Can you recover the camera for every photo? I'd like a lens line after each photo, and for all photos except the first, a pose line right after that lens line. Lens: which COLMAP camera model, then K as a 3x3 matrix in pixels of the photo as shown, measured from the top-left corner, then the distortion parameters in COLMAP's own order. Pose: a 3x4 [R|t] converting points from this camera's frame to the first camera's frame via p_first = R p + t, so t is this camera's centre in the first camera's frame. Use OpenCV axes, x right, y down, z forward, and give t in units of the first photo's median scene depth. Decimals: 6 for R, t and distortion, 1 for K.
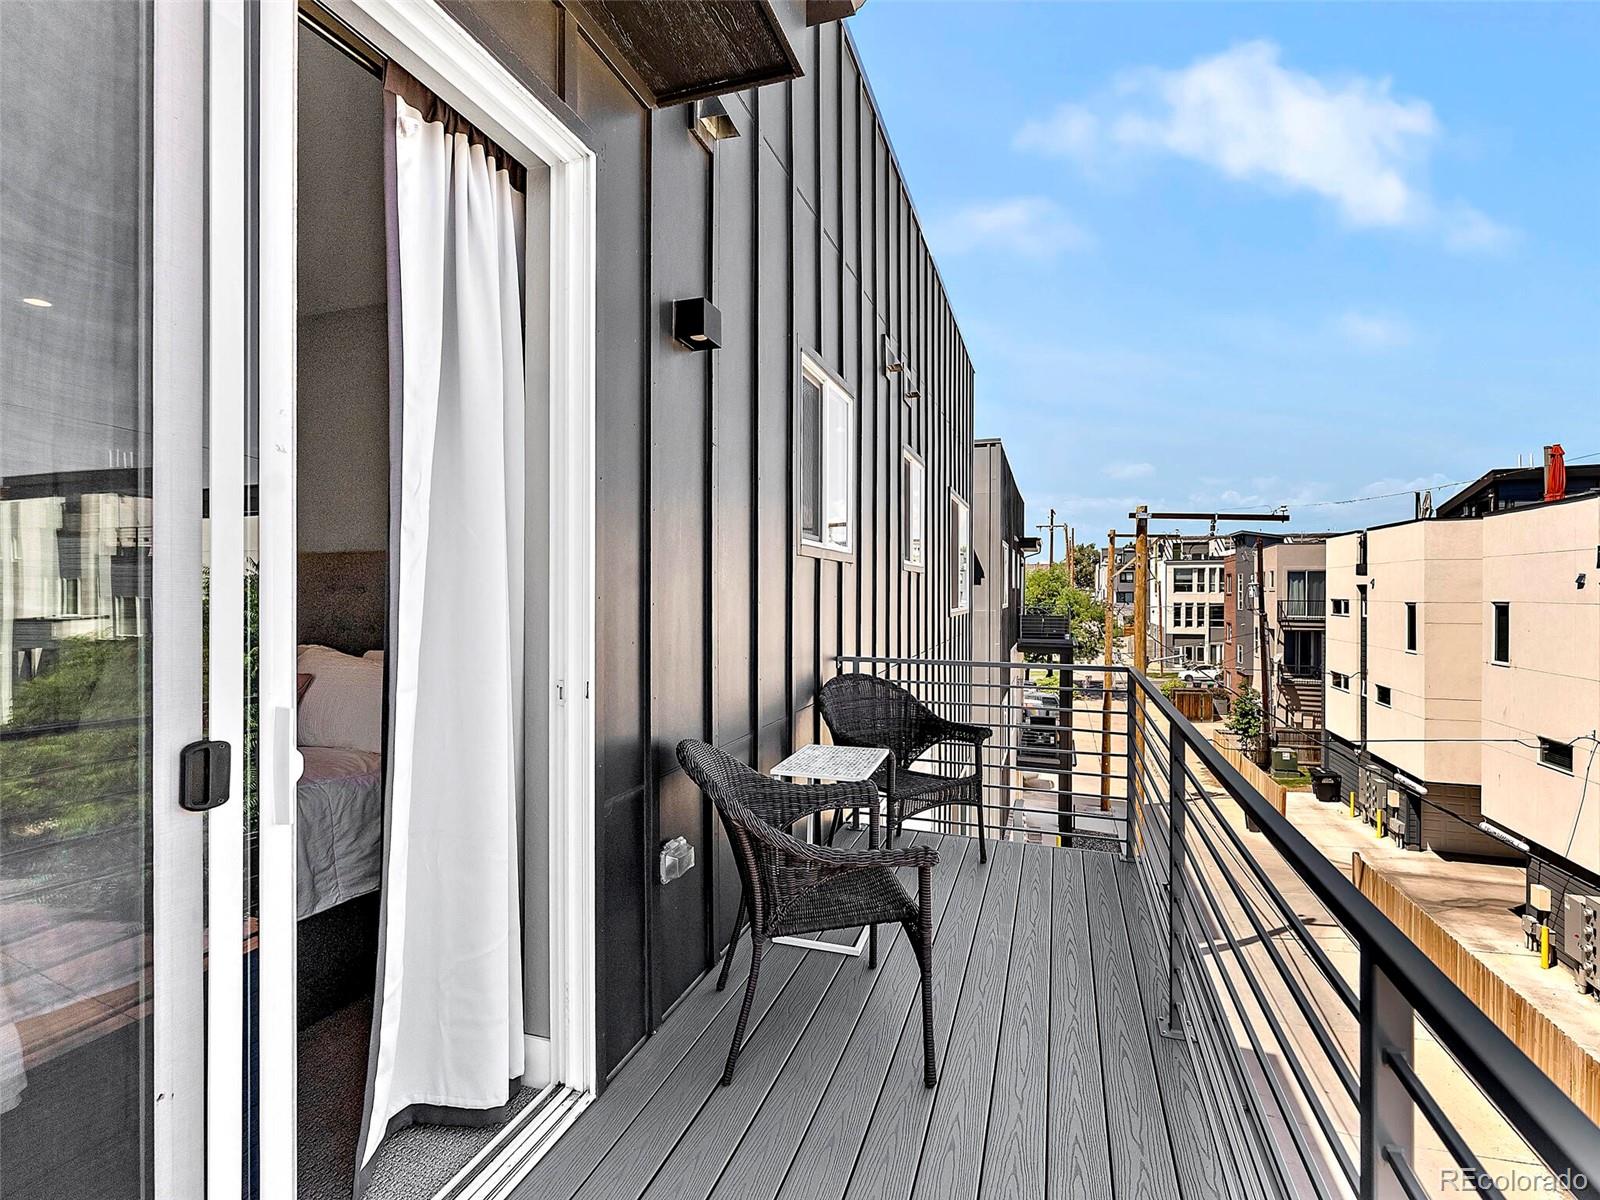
lens RADIAL K [[743.4, 0, 799.6], [0, 743.4, 598.7], [0, 0, 1]] dist [0.001029, -0.001553]
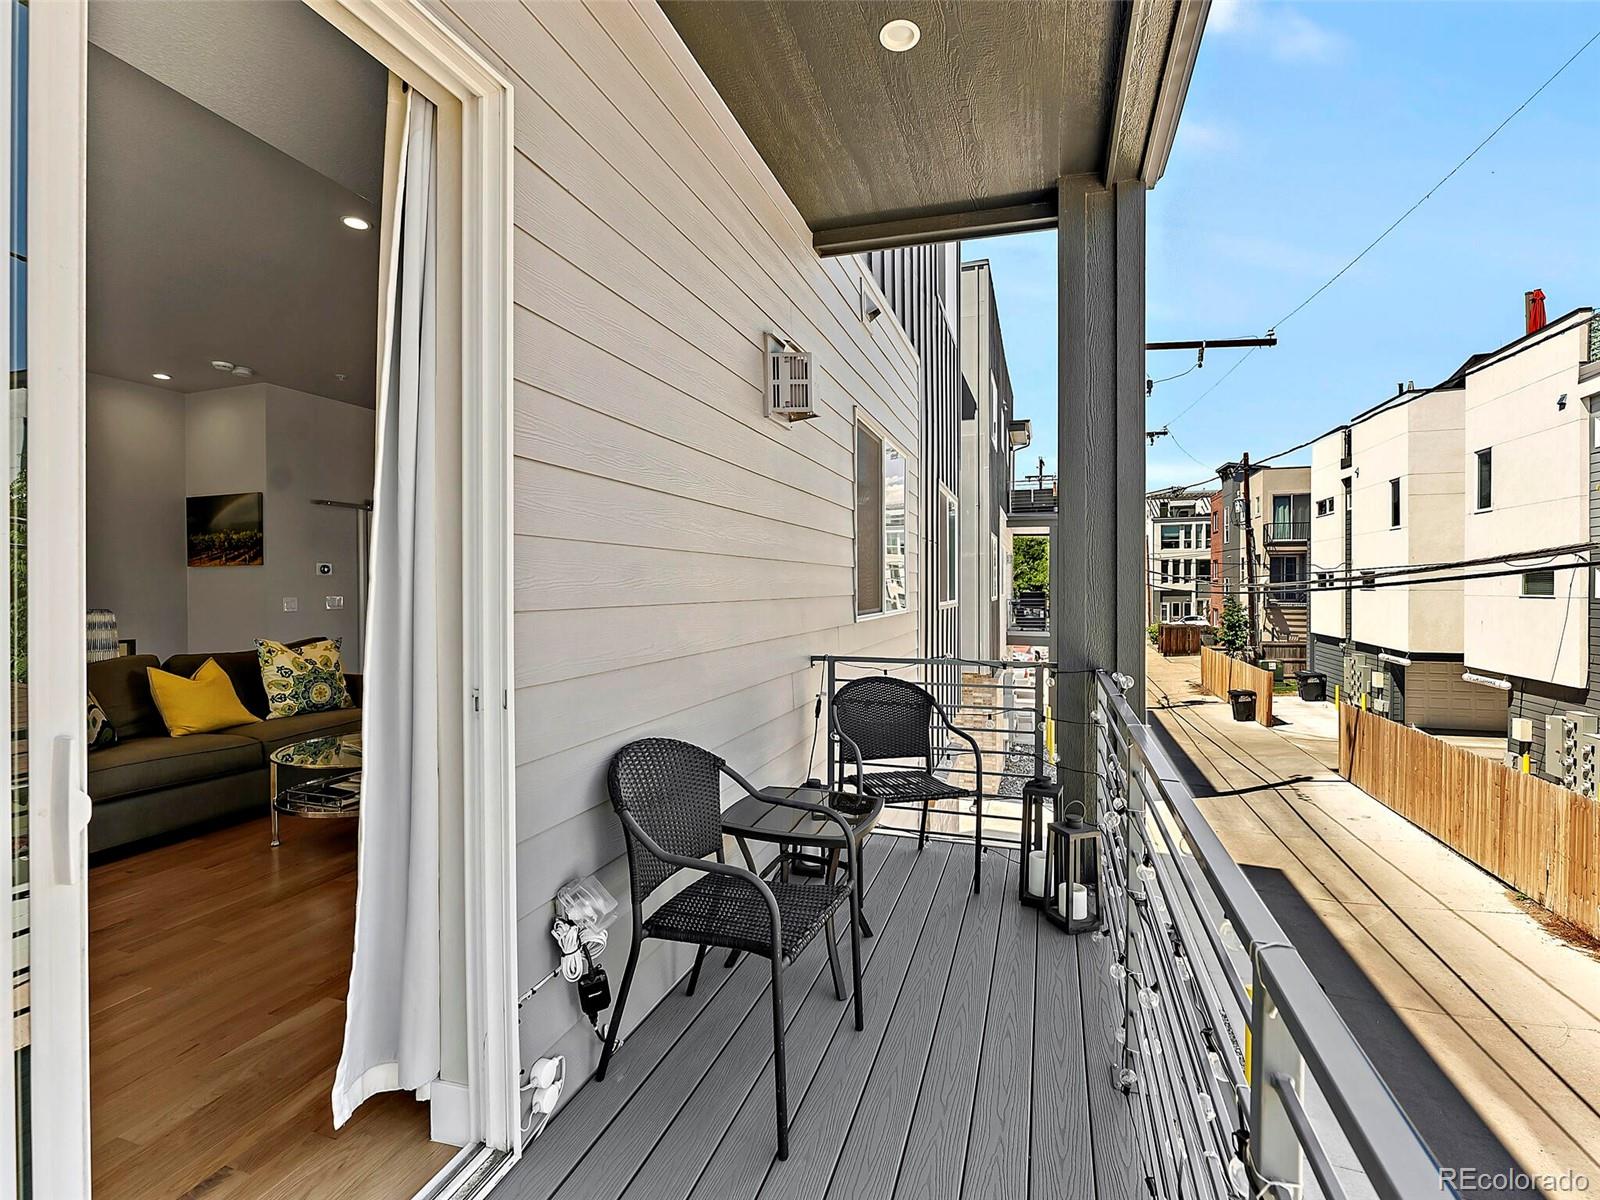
lens RADIAL K [[743.4, 0, 802.2], [0, 743.4, 609.4], [0, 0, 1]] dist [0.001029, -0.001553]
pose [[0.999815, -0.009197, 0.016877, -0.000172], [0.009009, 0.999896, 0.011229, 0.127032], [-0.016978, -0.011075, 0.999795, 0.002715]]
